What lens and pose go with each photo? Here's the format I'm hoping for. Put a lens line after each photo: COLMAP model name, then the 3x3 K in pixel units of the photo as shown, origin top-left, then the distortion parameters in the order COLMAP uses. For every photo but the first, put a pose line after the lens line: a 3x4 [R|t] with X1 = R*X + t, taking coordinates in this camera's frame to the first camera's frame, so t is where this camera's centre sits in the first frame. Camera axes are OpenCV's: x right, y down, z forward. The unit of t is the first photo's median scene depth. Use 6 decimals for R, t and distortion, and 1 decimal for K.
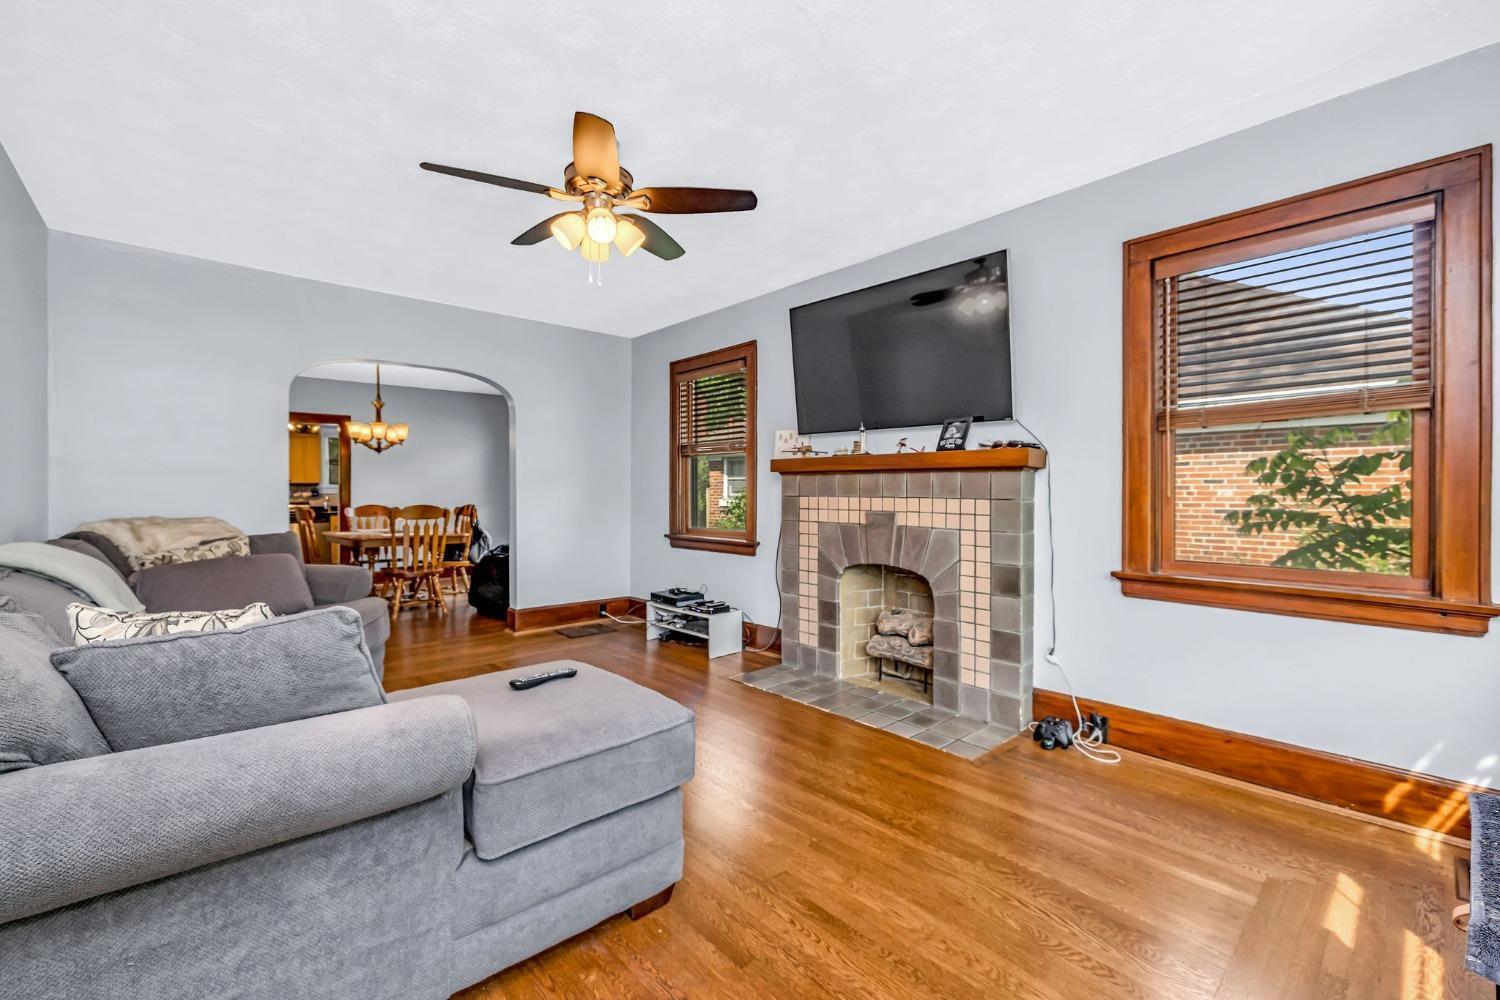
lens RADIAL K [[635.0, 0, 745.7], [0, 635.0, 496.8], [0, 0, 1]] dist [0.000761, 0.000183]
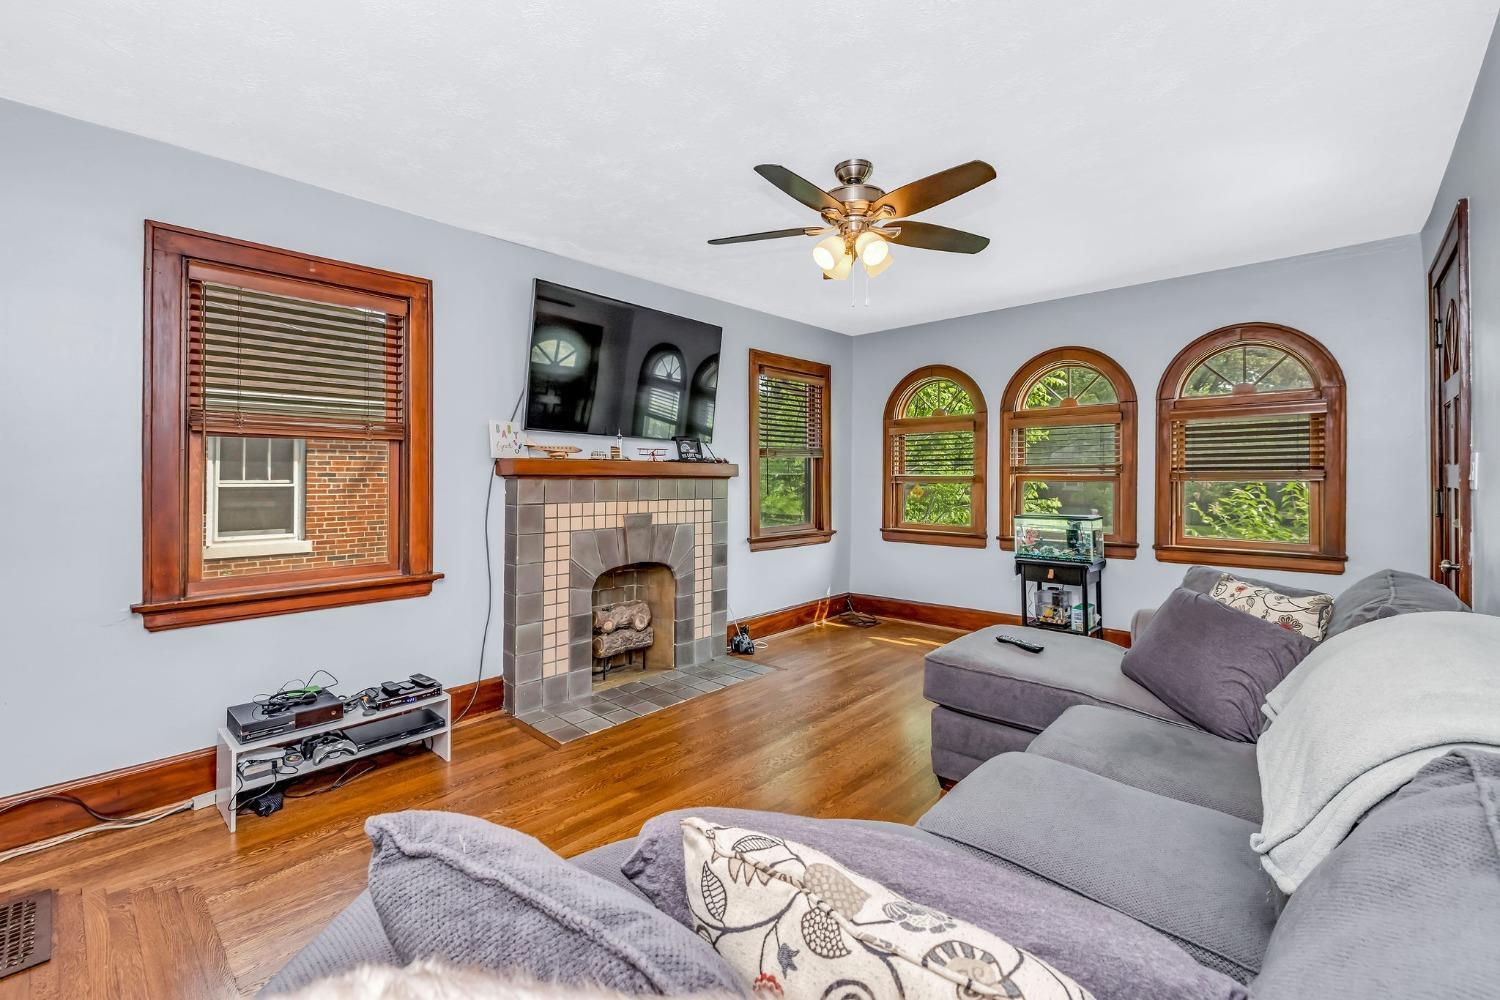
lens RADIAL K [[635.0, 0, 748.4], [0, 635.0, 465.5], [0, 0, 1]] dist [0.000761, 0.000183]
pose [[-0.090759, 0.014426, 0.995768, -0.880369], [0.006929, 0.999880, -0.013854, -0.043074], [-0.995849, 0.005642, -0.090849, 0.905168]]
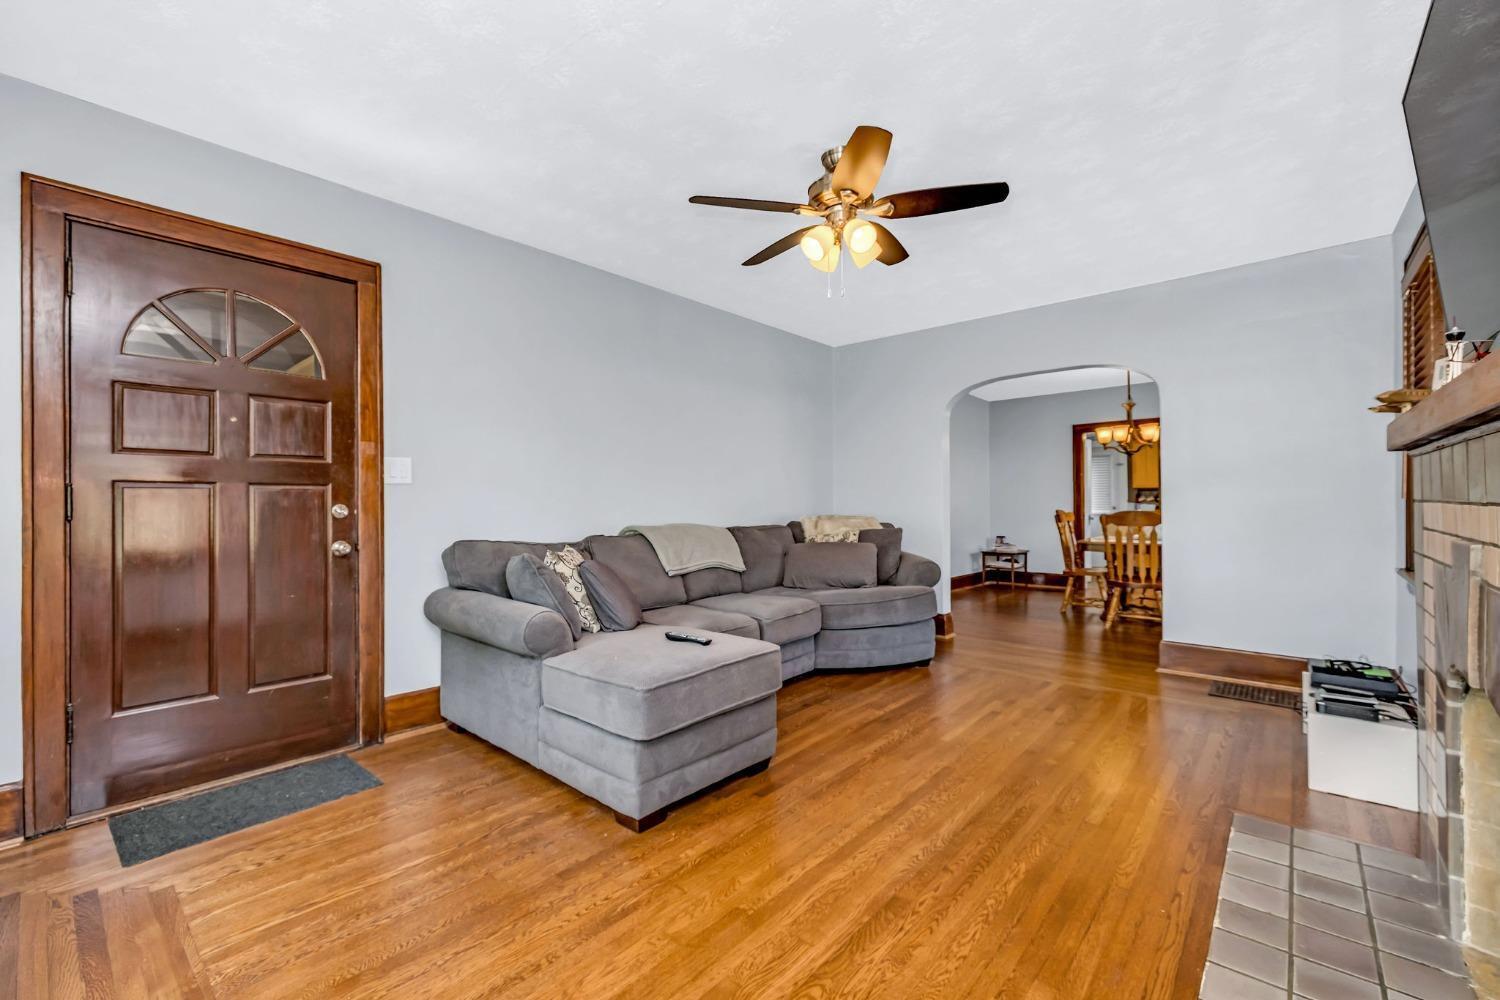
lens RADIAL K [[635.0, 0, 745.2], [0, 635.0, 504.3], [0, 0, 1]] dist [0.000761, 0.000183]
pose [[0.111606, 0.008826, -0.993713, 0.544561], [-0.002877, 0.999959, 0.008558, -0.005106], [0.993748, 0.001904, 0.111627, 0.519464]]
